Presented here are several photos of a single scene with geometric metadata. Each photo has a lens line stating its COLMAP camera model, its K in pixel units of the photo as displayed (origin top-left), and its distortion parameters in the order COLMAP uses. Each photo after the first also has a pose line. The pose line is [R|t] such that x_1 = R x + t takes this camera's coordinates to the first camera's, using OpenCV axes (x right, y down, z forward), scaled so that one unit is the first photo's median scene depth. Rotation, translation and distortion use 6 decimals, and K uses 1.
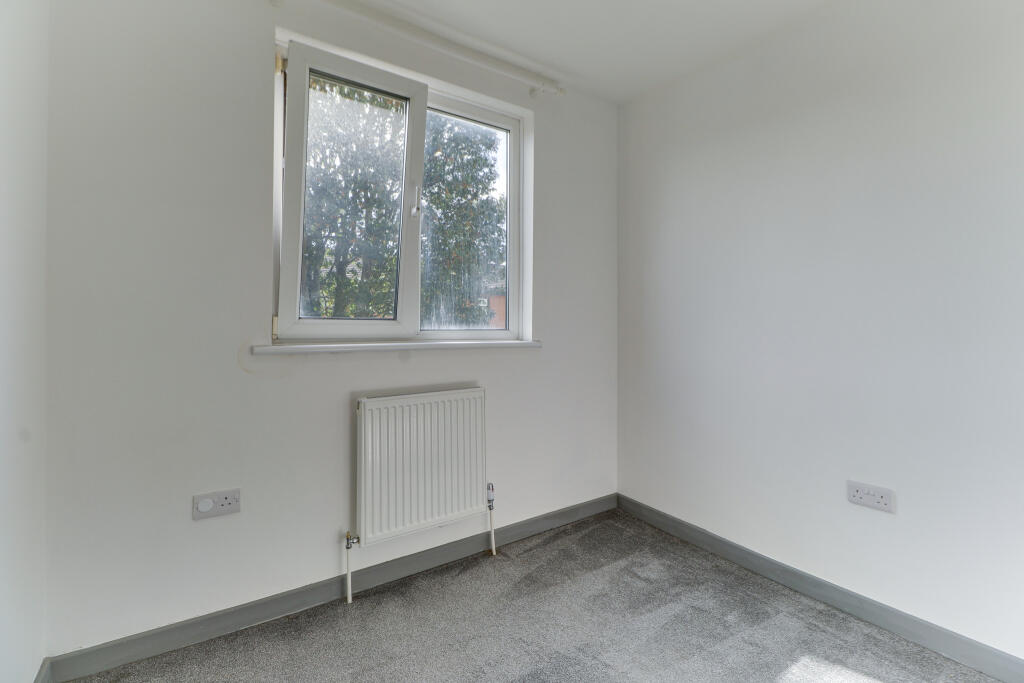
lens RADIAL K [[466.4, 0, 502.2], [0, 466.4, 340.7], [0, 0, 1]] dist [-0.014206, -0.003442]
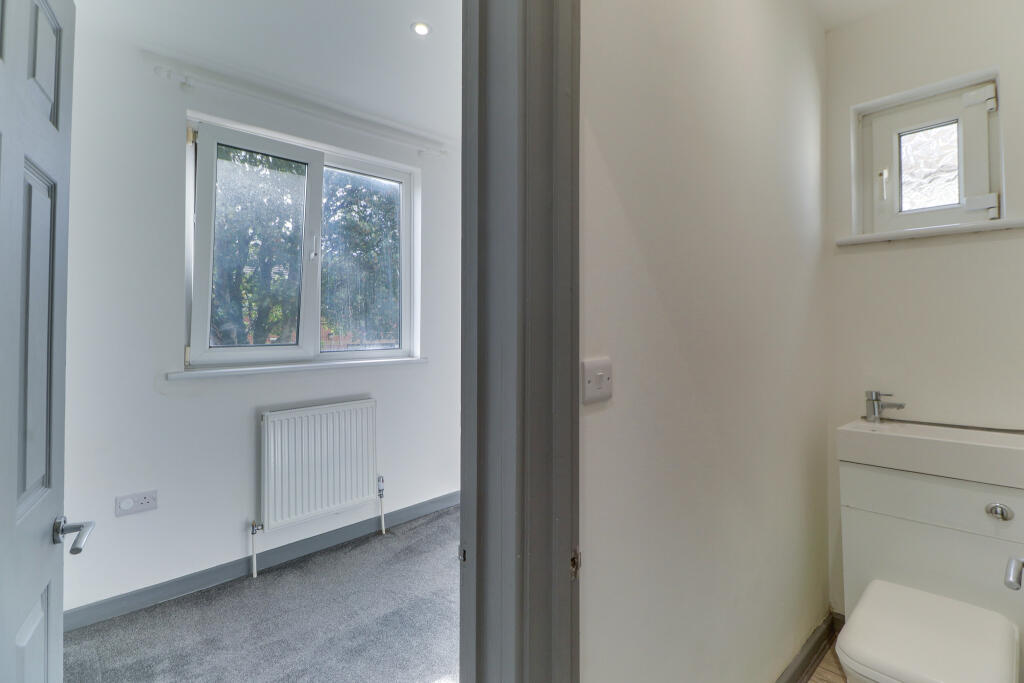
lens RADIAL K [[466.4, 0, 522.5], [0, 466.4, 334.5], [0, 0, 1]] dist [-0.014206, -0.003442]
pose [[0.986561, -0.007829, 0.163207, 0.169063], [0.008669, 0.999953, -0.004434, -0.068984], [-0.163165, 0.005789, 0.986582, -0.318394]]
